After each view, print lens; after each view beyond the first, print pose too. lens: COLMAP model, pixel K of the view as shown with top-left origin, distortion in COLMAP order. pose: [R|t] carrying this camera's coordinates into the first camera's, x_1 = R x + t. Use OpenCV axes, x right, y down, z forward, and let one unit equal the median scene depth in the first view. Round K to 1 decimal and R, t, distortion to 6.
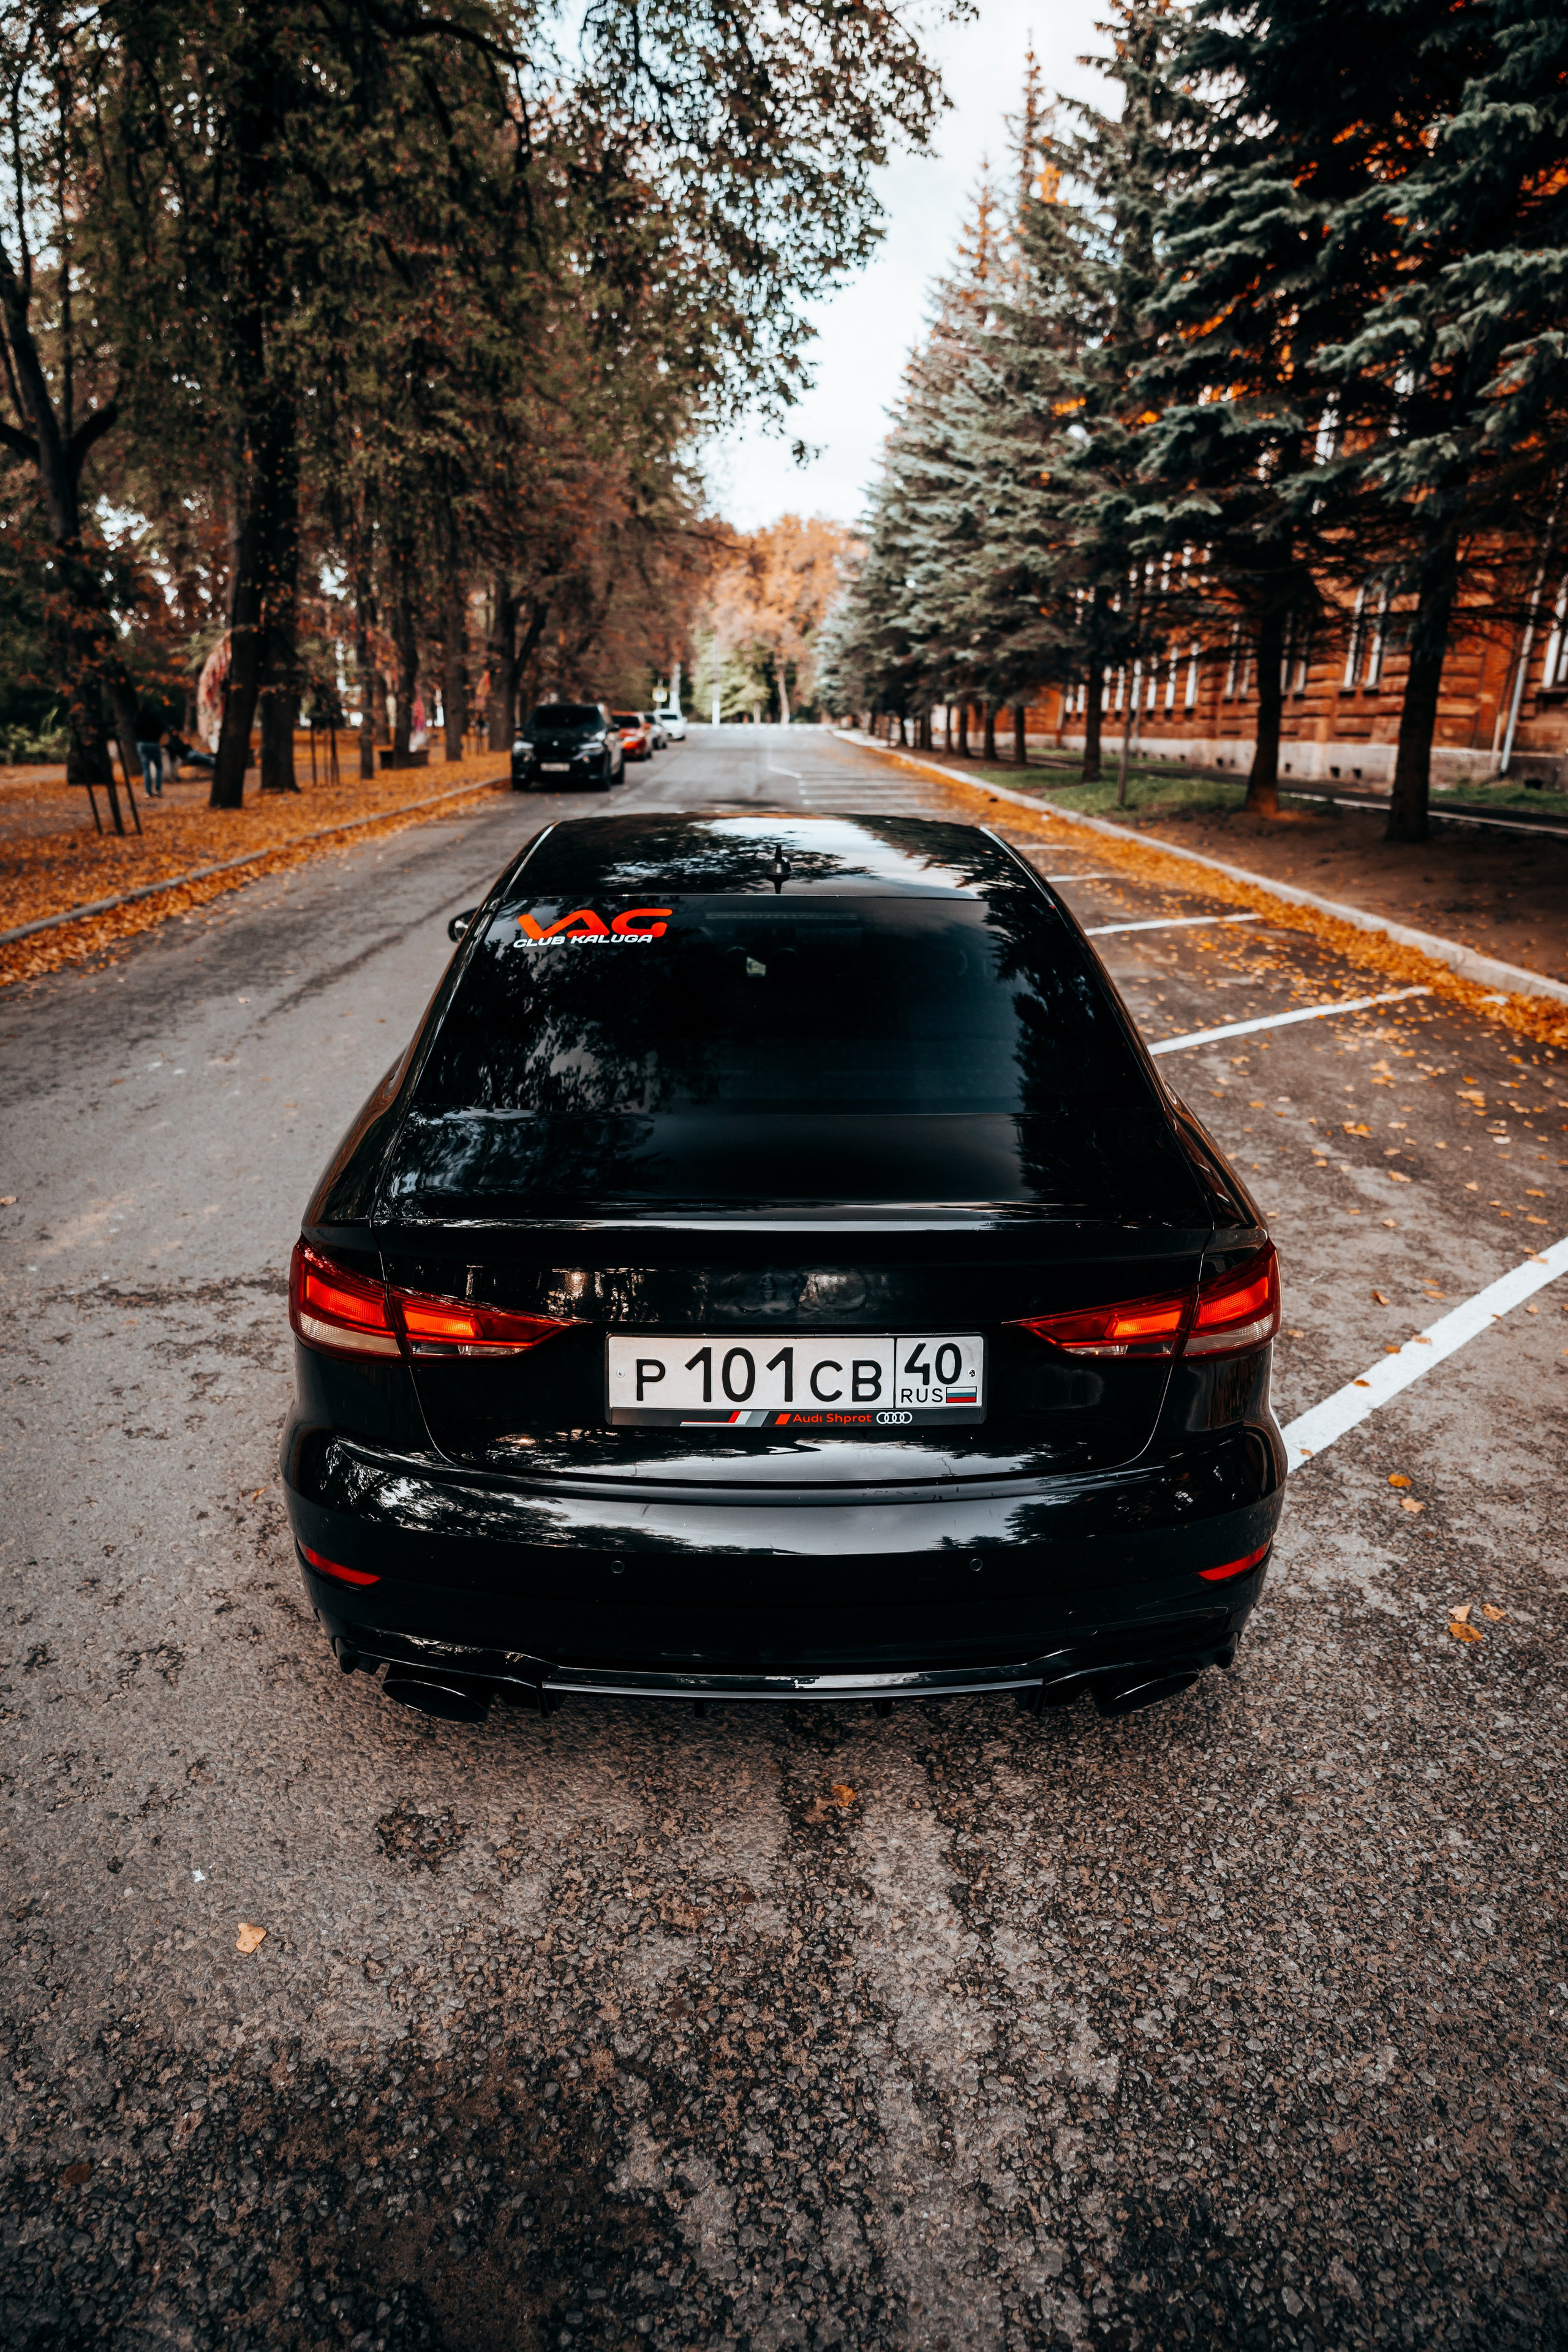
lens RADIAL K [[1351.6, 0, 784.0], [0, 1351.6, 1176.0], [0, 0, 1]] dist [-0.097718, 0.048173]
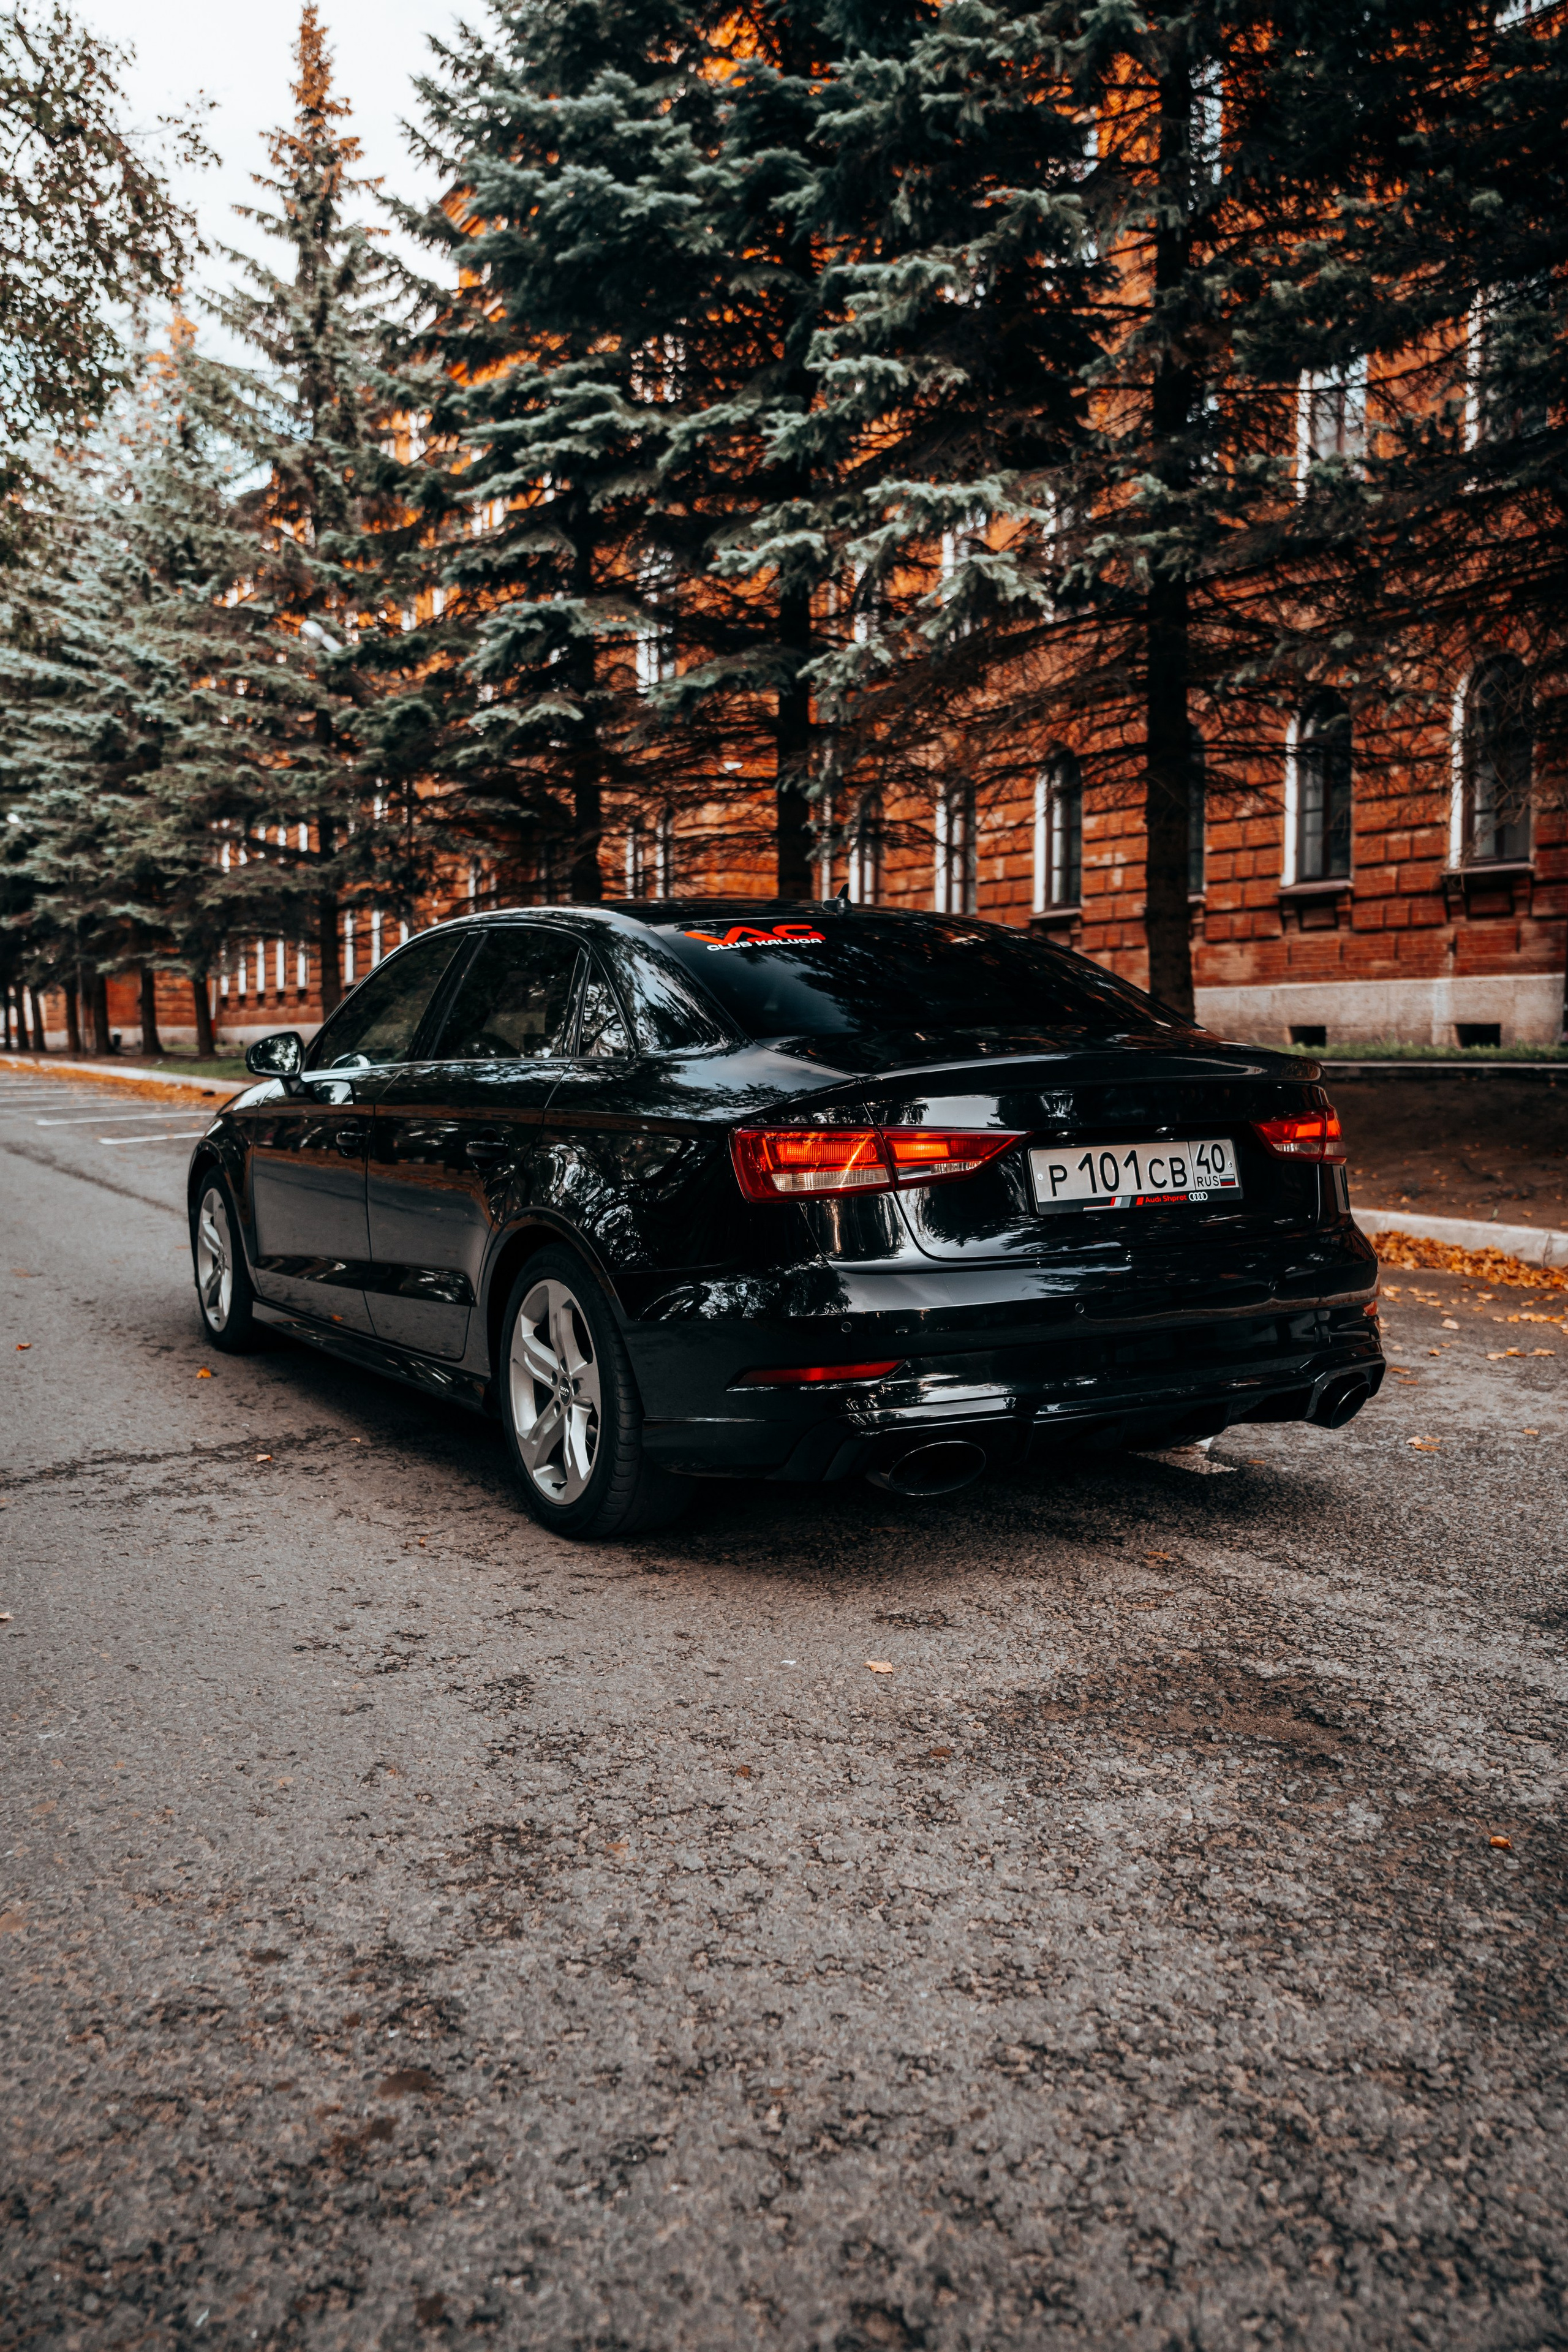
lens RADIAL K [[1940.1, 0, 832.6], [0, 1940.1, 1139.1], [0, 0, 1]] dist [-0.064598, 0.084821]
pose [[0.861819, -0.052954, 0.504444, -0.185912], [0.184263, 0.959274, -0.214105, 0.070695], [-0.472562, 0.277470, 0.836478, -0.080222]]
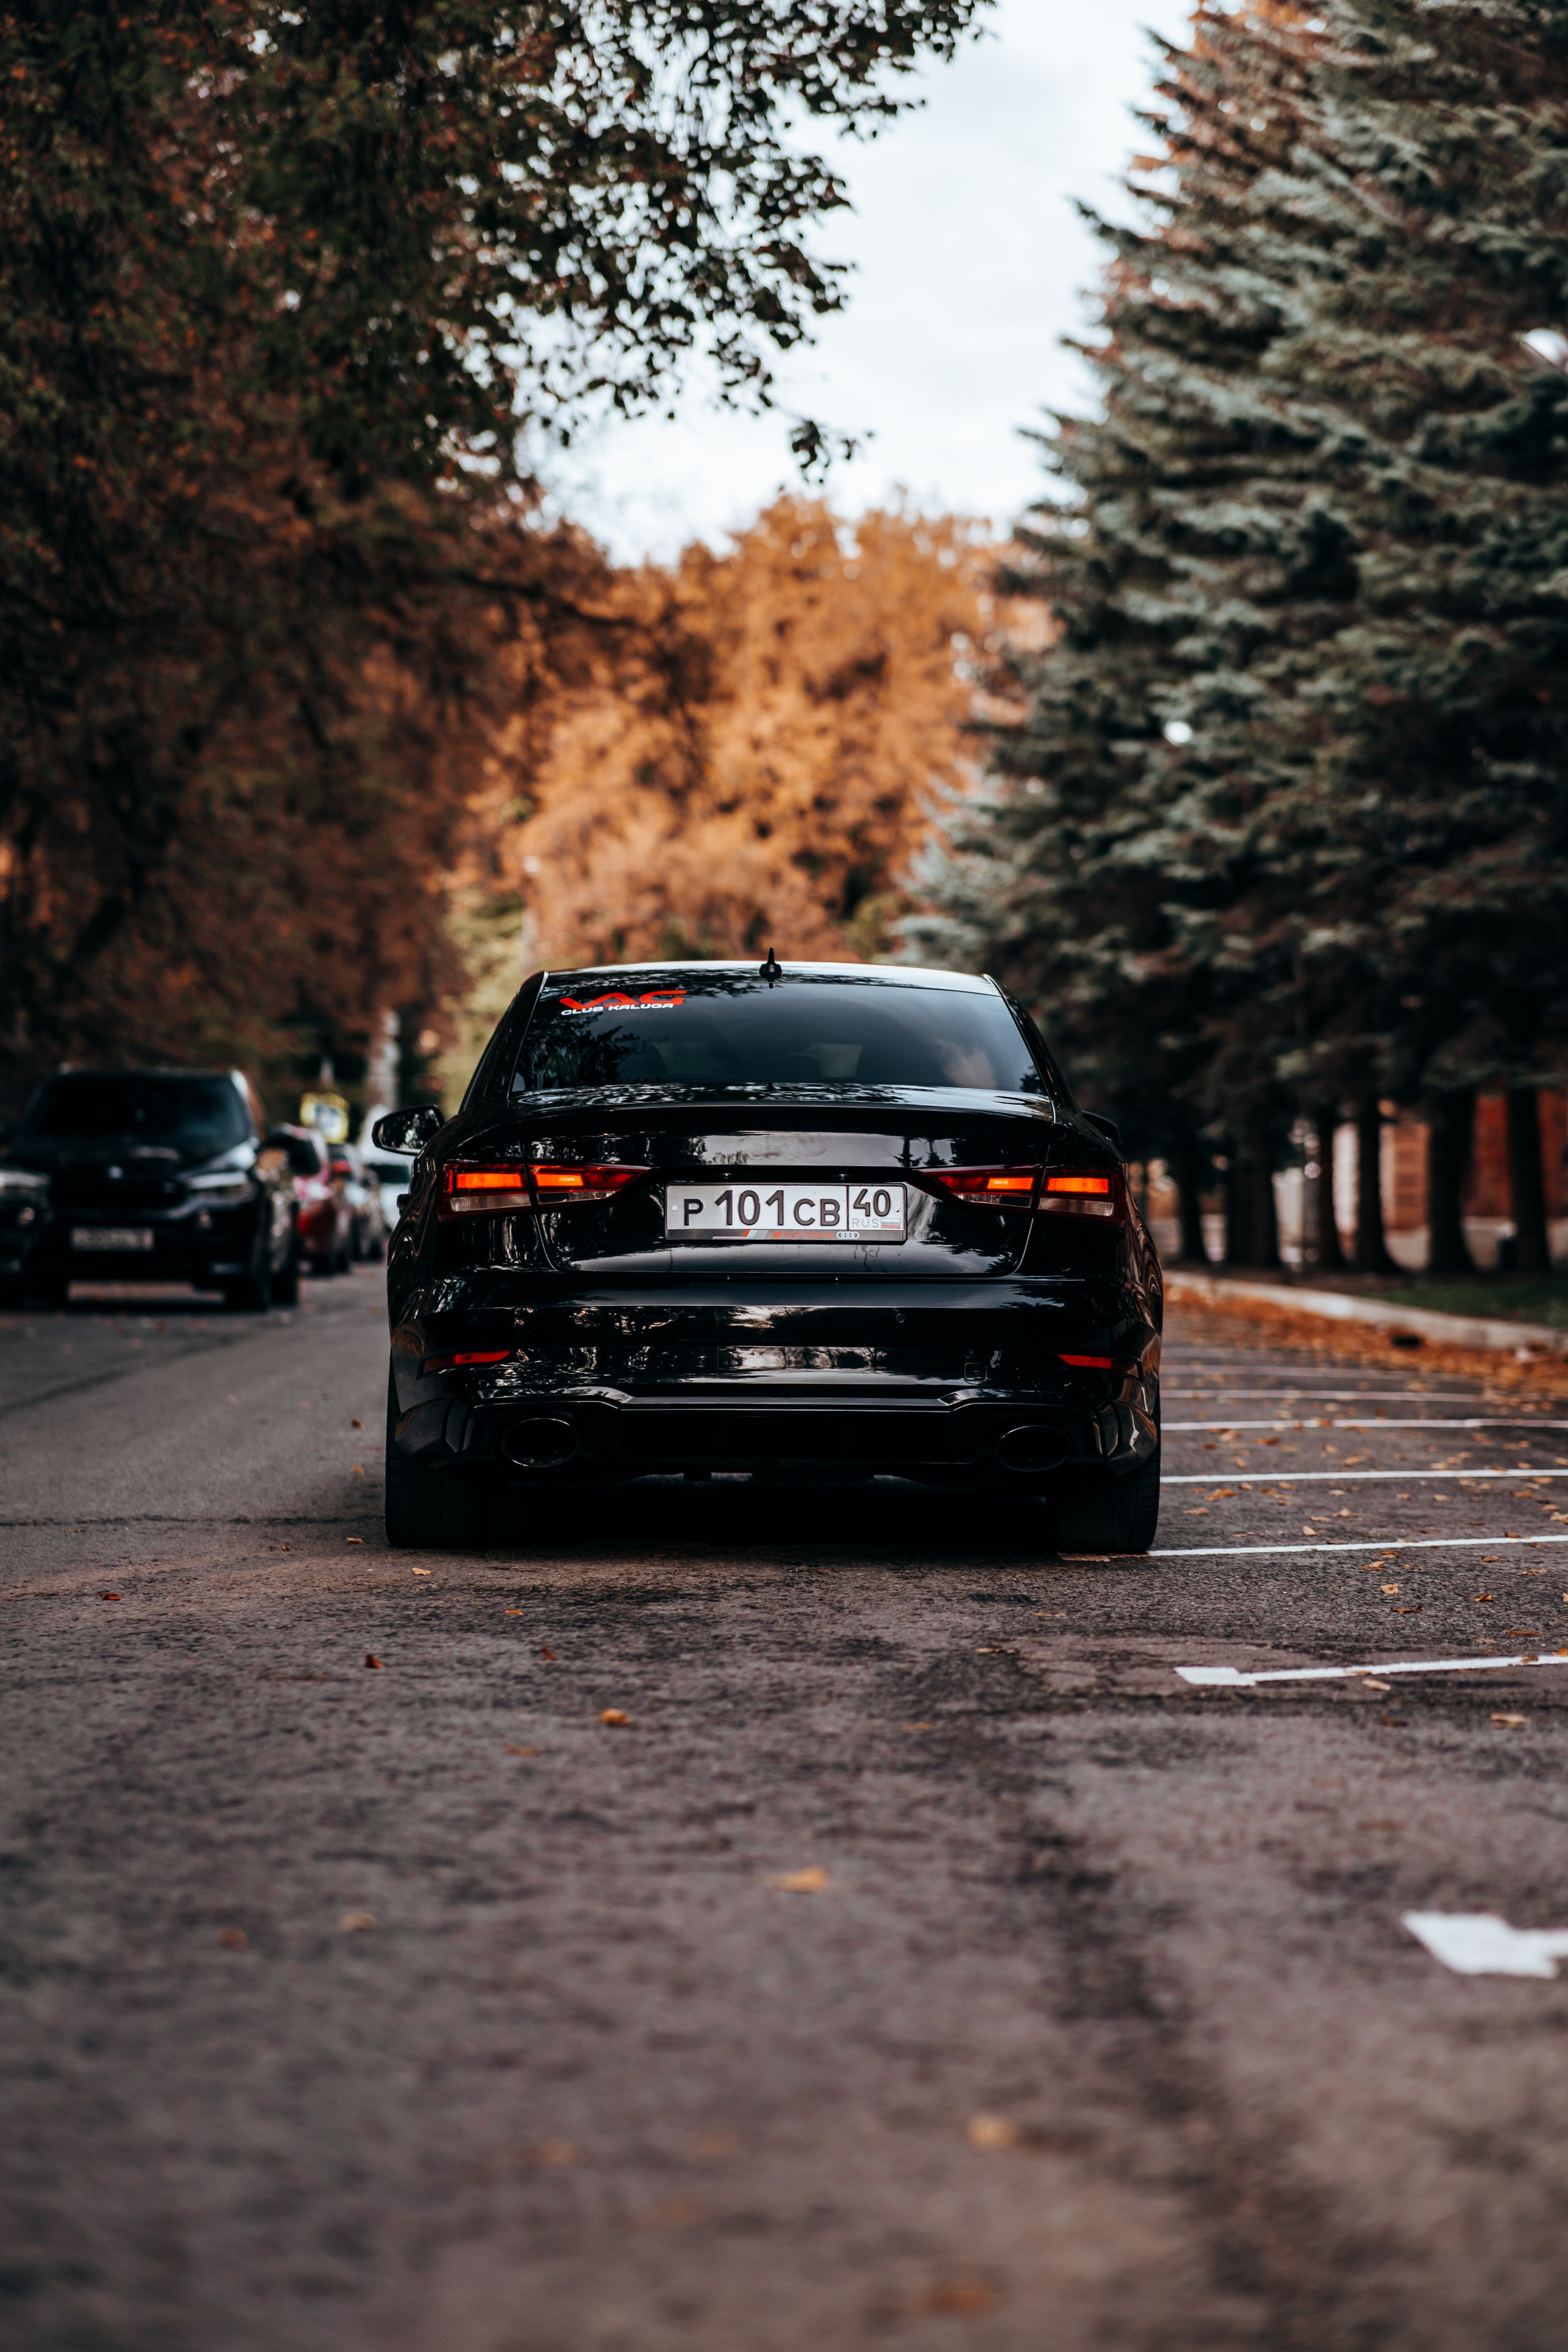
lens RADIAL K [[5565.9, 0, 784.0], [0, 5565.9, 1176.0], [0, 0, 1]] dist [0.703527, -8.690481]
pose [[0.999981, -0.006094, 0.001328, -0.000122], [0.006188, 0.942439, -0.334322, 0.329528], [0.000786, 0.334324, 0.942458, -0.742081]]
